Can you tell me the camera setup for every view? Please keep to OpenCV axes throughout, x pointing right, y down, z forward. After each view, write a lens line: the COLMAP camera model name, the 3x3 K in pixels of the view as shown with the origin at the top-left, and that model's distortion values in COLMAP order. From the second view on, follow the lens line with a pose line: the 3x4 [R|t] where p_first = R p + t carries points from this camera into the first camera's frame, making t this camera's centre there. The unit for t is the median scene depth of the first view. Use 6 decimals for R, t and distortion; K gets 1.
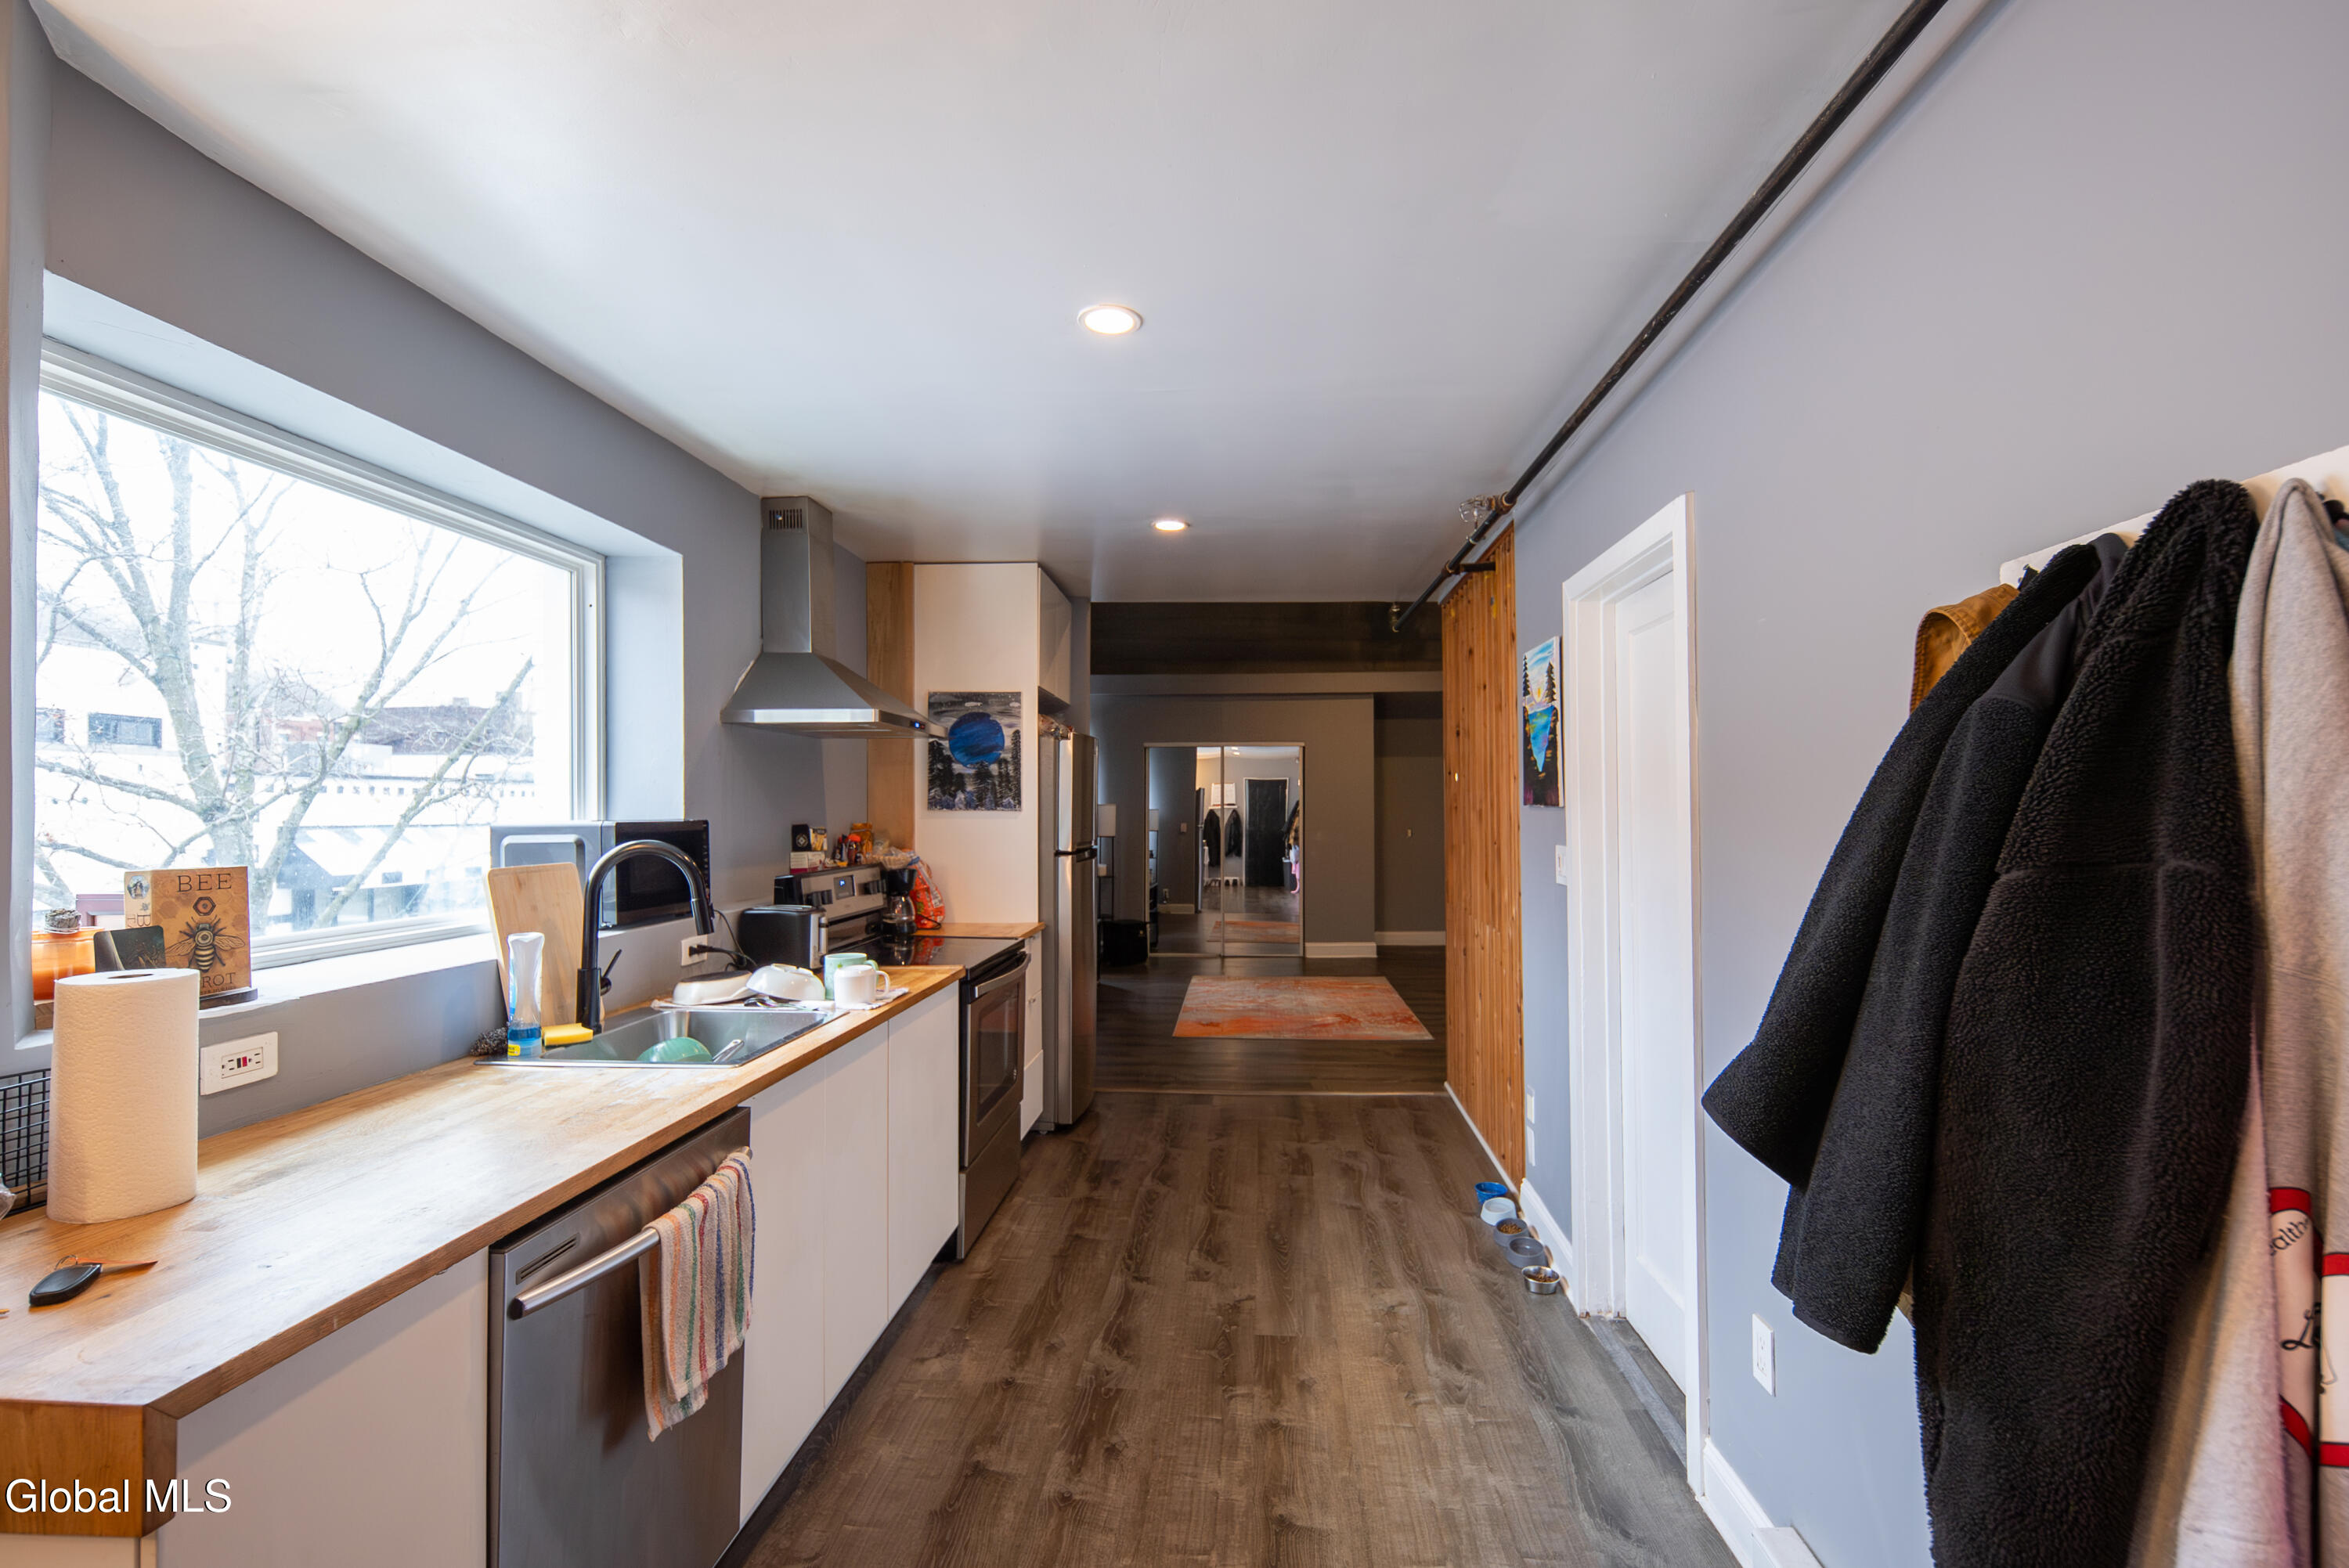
lens RADIAL K [[1018.2, 0, 1175.9], [0, 1018.2, 794.2], [0, 0, 1]] dist [0.000858, 0.000053]
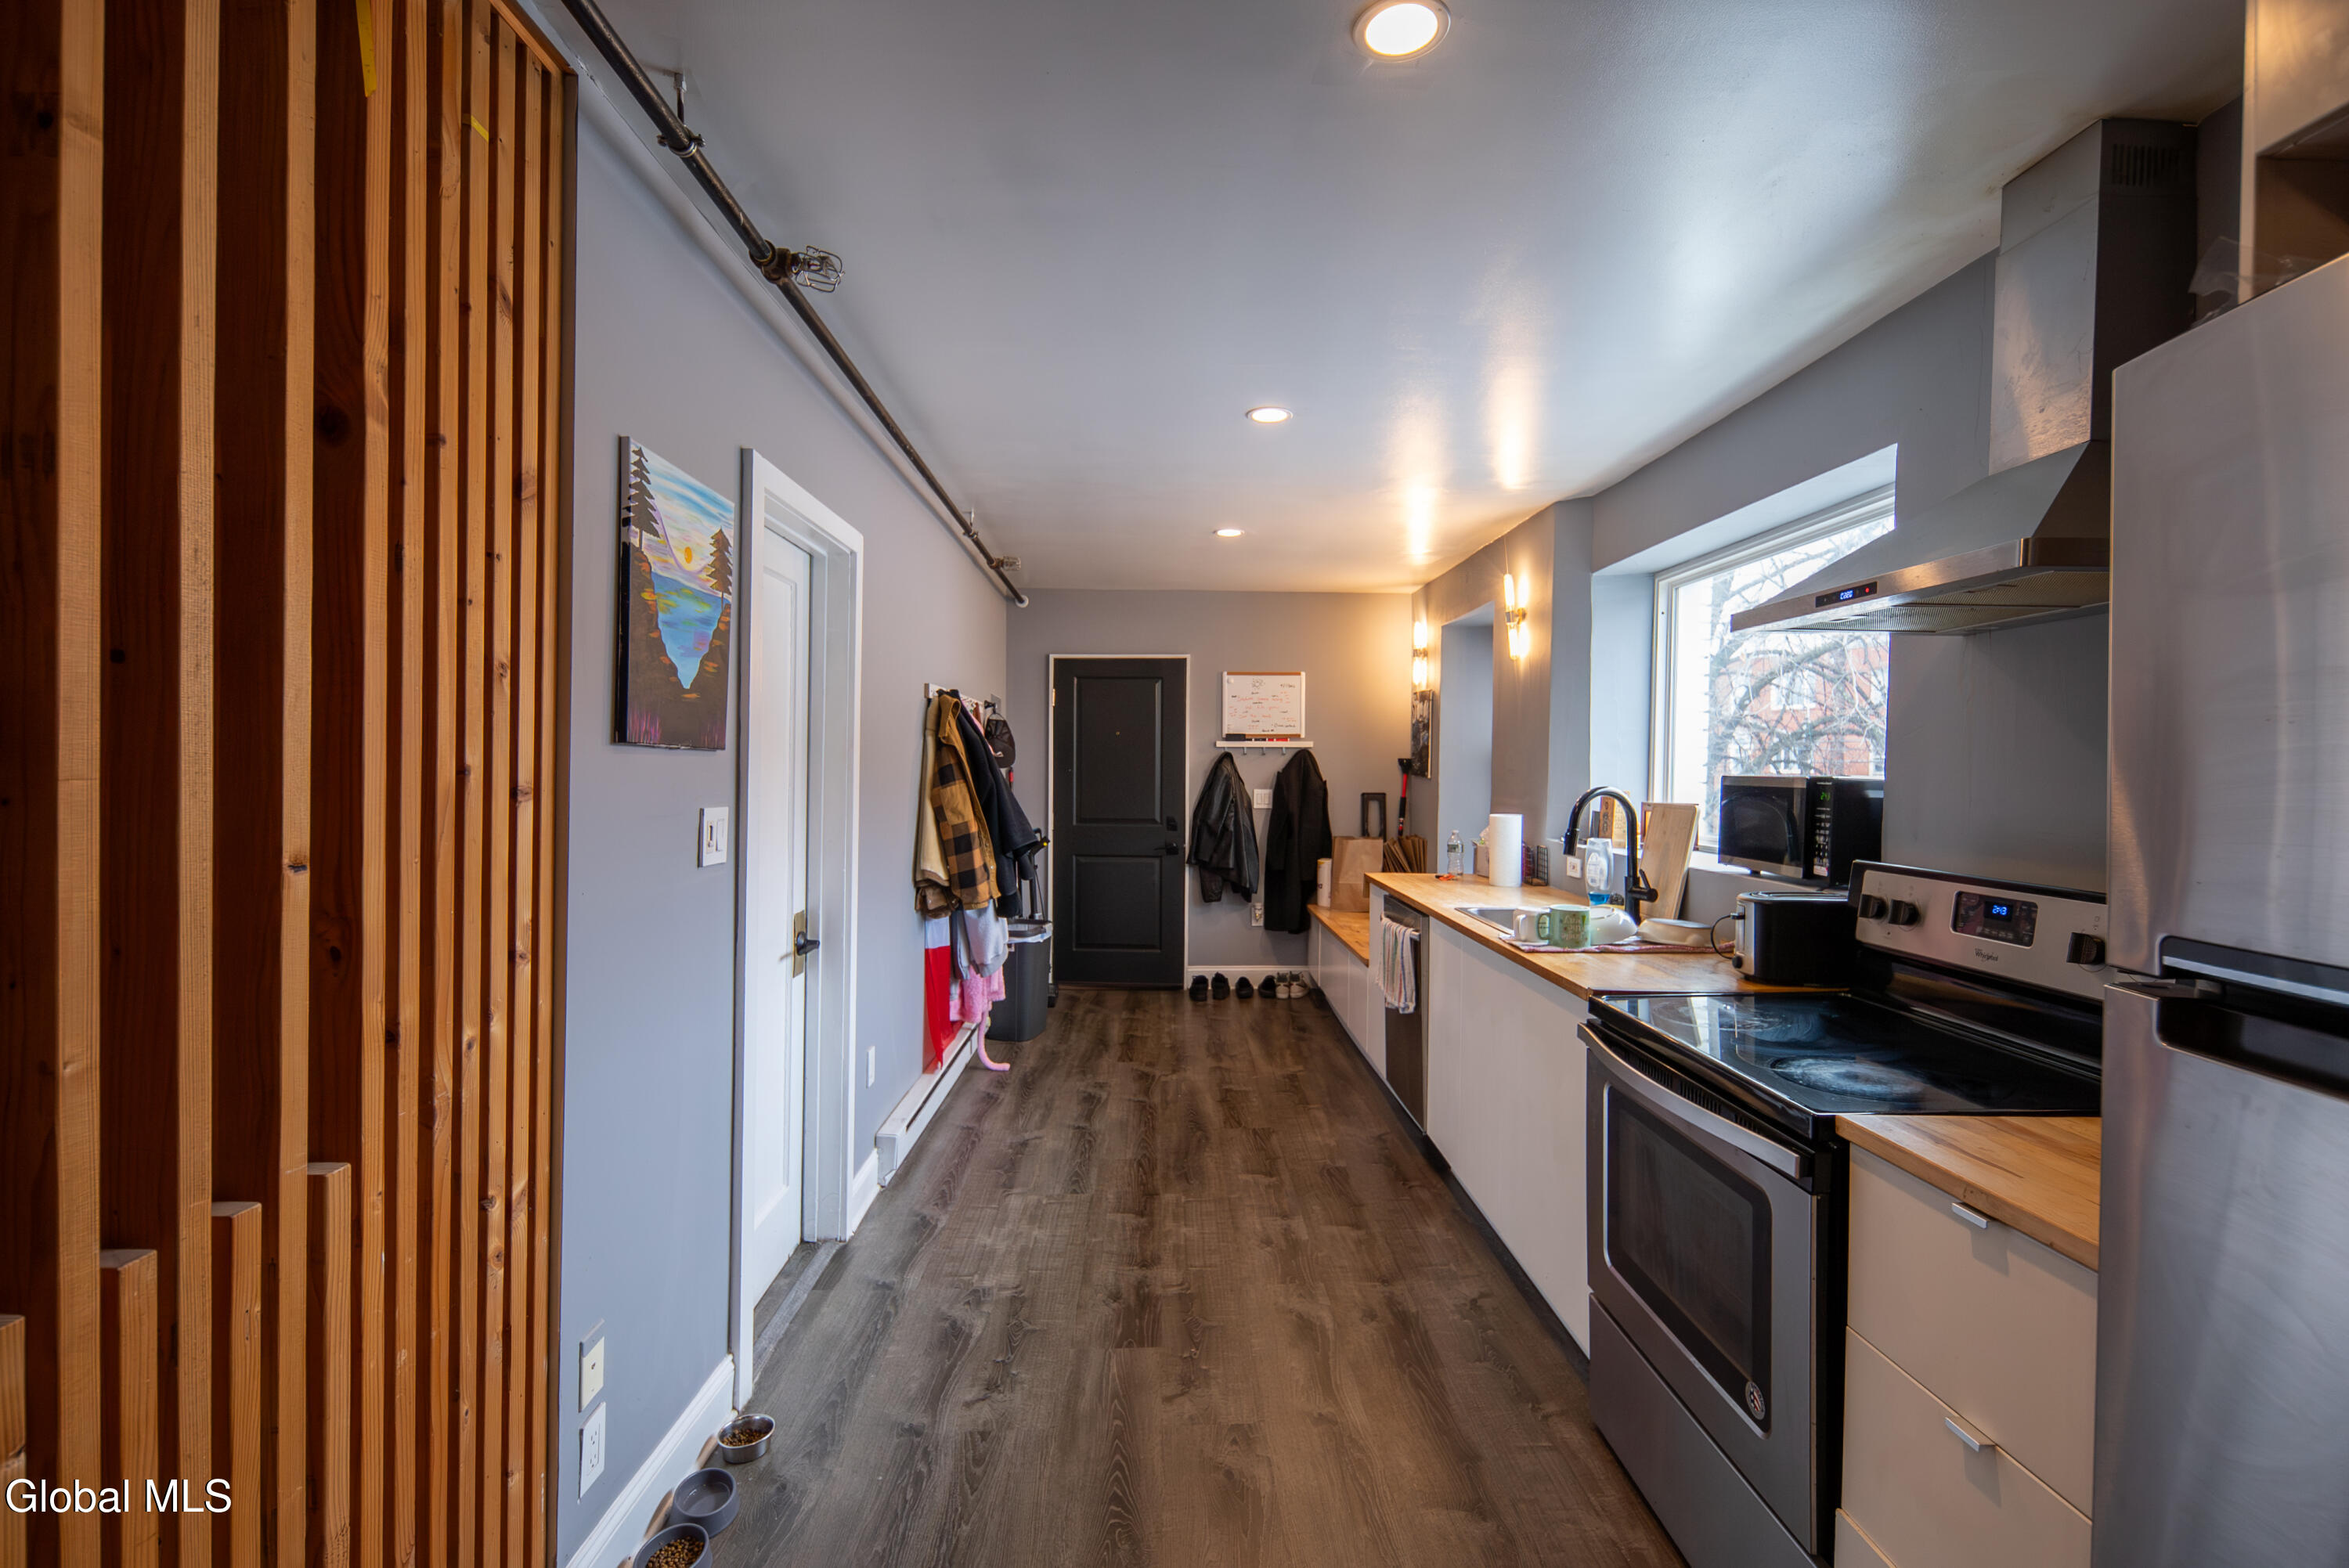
lens RADIAL K [[1018.2, 0, 1175.9], [0, 1018.2, 794.2], [0, 0, 1]] dist [0.000858, 0.000053]
pose [[-0.994698, -0.003467, -0.102777, 0.174963], [-0.004876, 0.999898, 0.013460, 0.040929], [0.102720, 0.013890, -0.994613, 2.077907]]
